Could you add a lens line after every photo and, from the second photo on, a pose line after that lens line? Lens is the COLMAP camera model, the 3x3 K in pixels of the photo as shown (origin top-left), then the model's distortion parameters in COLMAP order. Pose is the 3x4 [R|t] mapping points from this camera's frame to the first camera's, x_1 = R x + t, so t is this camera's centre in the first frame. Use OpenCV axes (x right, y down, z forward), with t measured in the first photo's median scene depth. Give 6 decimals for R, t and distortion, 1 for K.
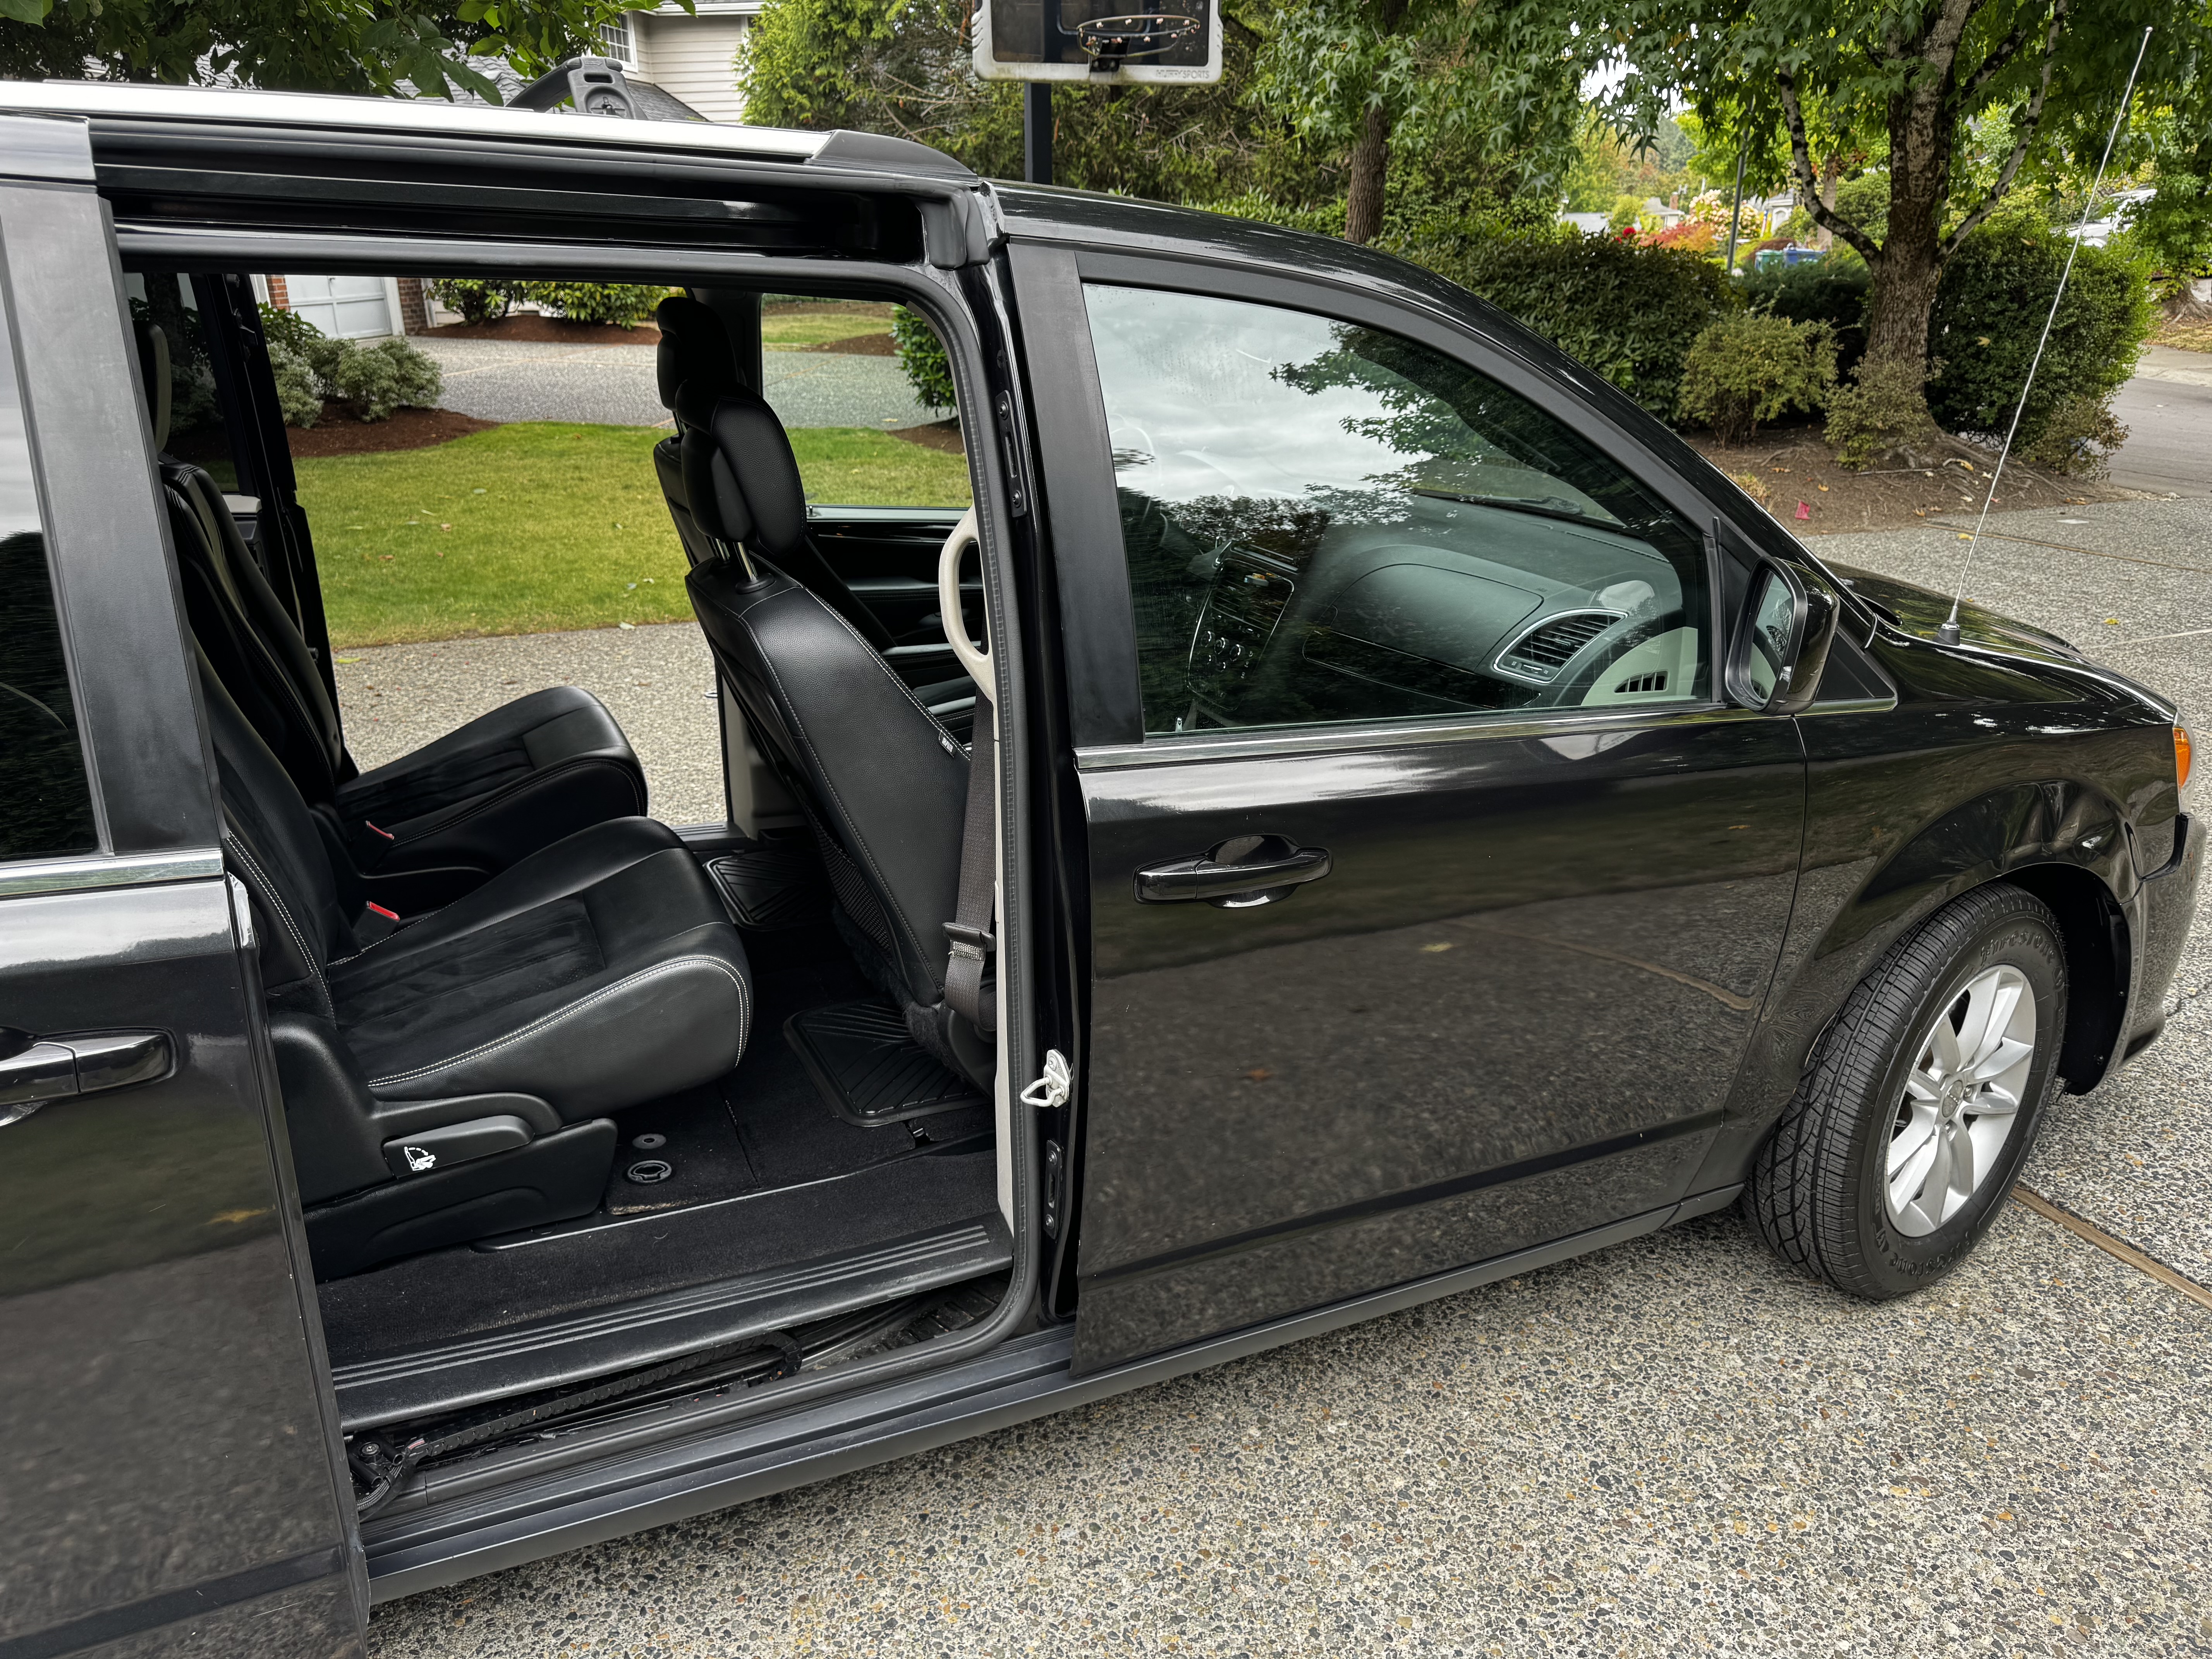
lens RADIAL K [[1552.0, 0, 1106.0], [0, 1552.0, 829.5], [0, 0, 1]] dist [-0.001855, -0.003318]
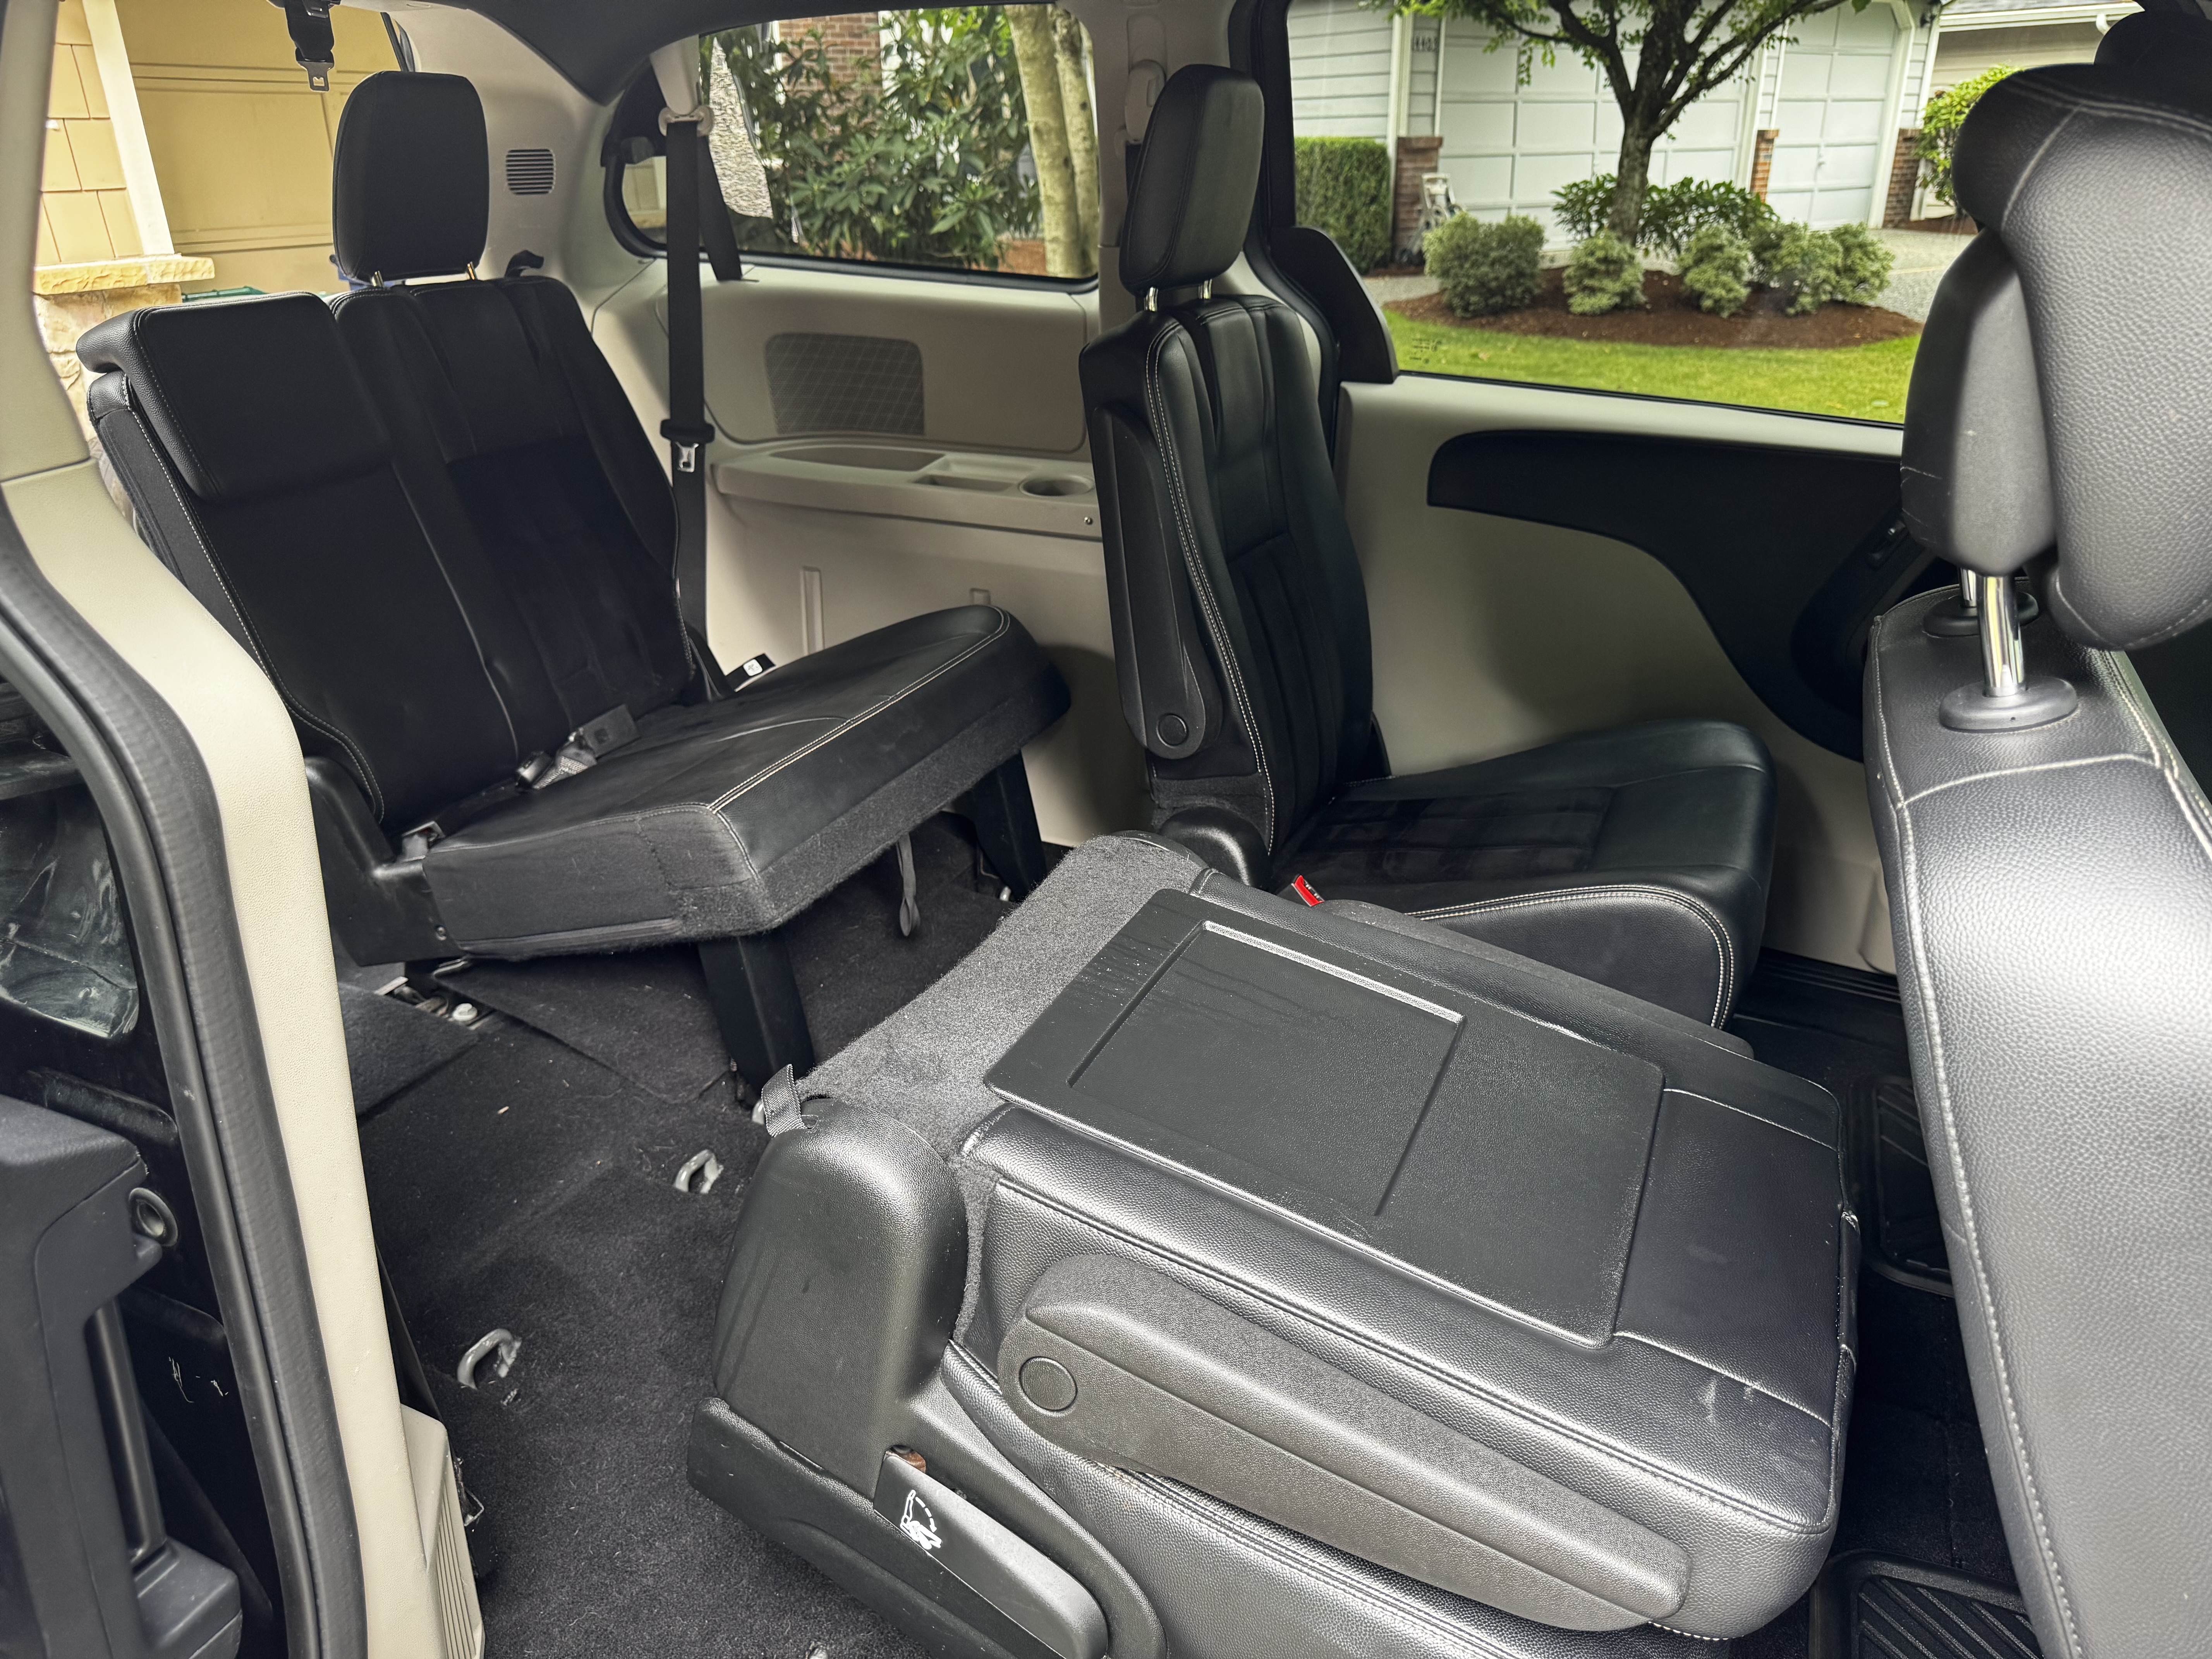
lens RADIAL K [[1552.0, 0, 1106.0], [0, 1552.0, 829.5], [0, 0, 1]] dist [-0.001855, -0.003318]
pose [[0.655413, 0.297310, -0.694291, -0.017349], [-0.257703, 0.952127, 0.164448, -0.021111], [0.709945, 0.071140, 0.700655, 0.097131]]
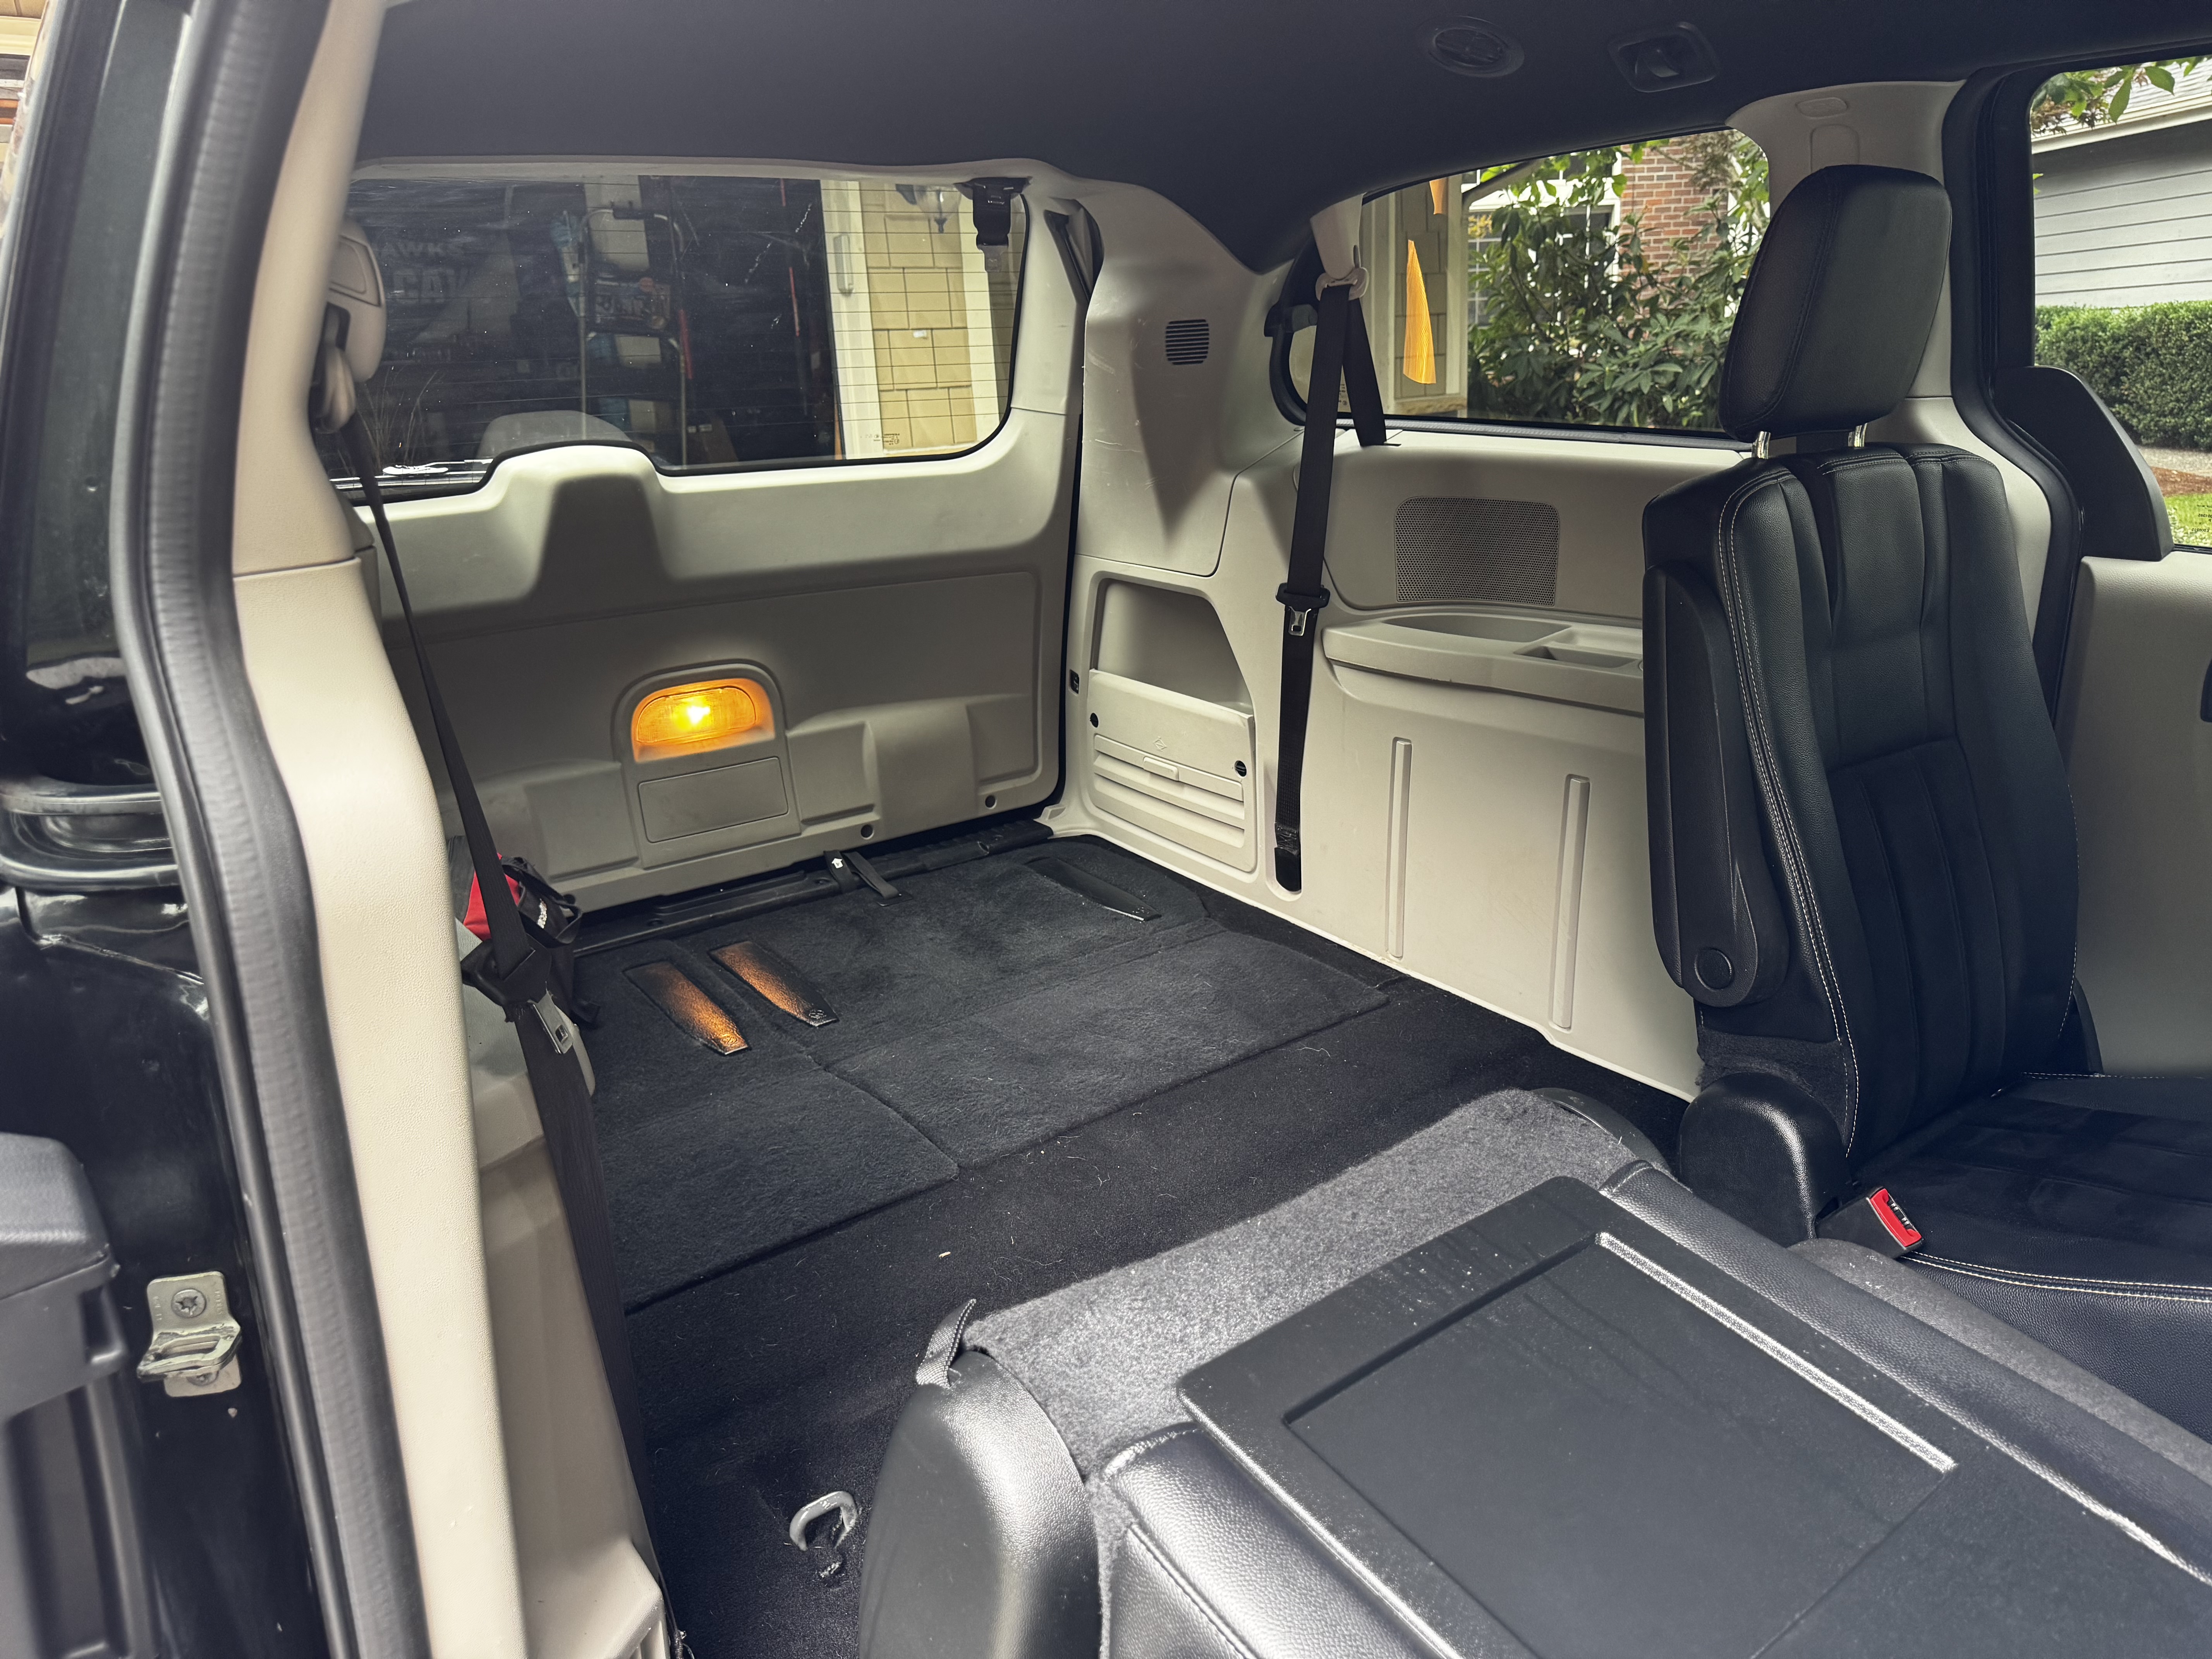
lens RADIAL K [[1547.0, 0, 1133.7], [0, 1547.0, 837.5], [0, 0, 1]] dist [0.008729, -0.001622]
pose [[0.218582, 0.269865, -0.937761, -0.039239], [-0.299554, 0.933155, 0.198717, -0.054041], [0.928703, 0.237474, 0.284810, 0.270722]]
